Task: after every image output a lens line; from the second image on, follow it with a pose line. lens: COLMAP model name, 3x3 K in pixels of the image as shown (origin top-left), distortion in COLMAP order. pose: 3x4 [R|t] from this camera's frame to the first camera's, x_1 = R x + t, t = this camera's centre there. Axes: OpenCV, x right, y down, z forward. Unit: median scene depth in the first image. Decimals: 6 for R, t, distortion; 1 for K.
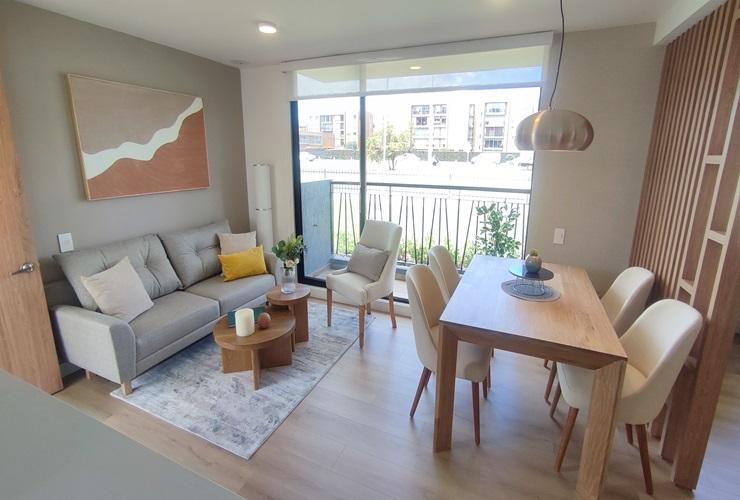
lens RADIAL K [[352.9, 0, 371.6], [0, 352.9, 232.3], [0, 0, 1]] dist [0.000247, 0.000770]
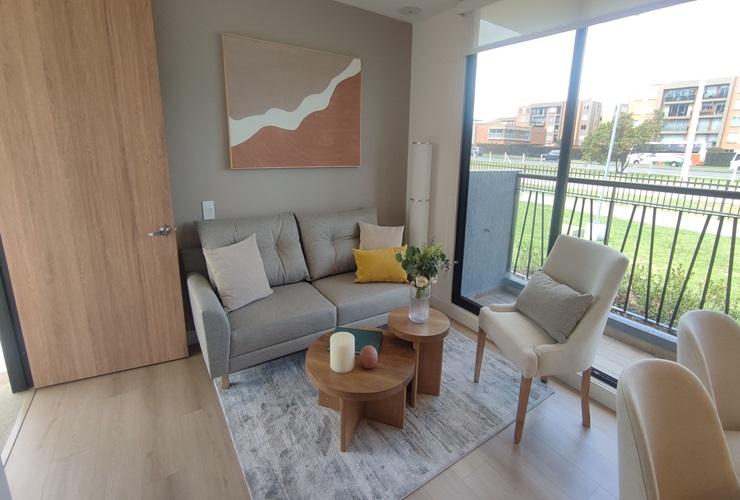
lens RADIAL K [[358.0, 0, 373.1], [0, 358.0, 217.6], [0, 0, 1]] dist [-0.009111, 0.000499]
pose [[0.853072, 0.133001, -0.504559, 0.017569], [-0.150711, 0.988561, 0.005772, -0.020867], [0.499555, 0.071118, 0.863358, 0.319412]]
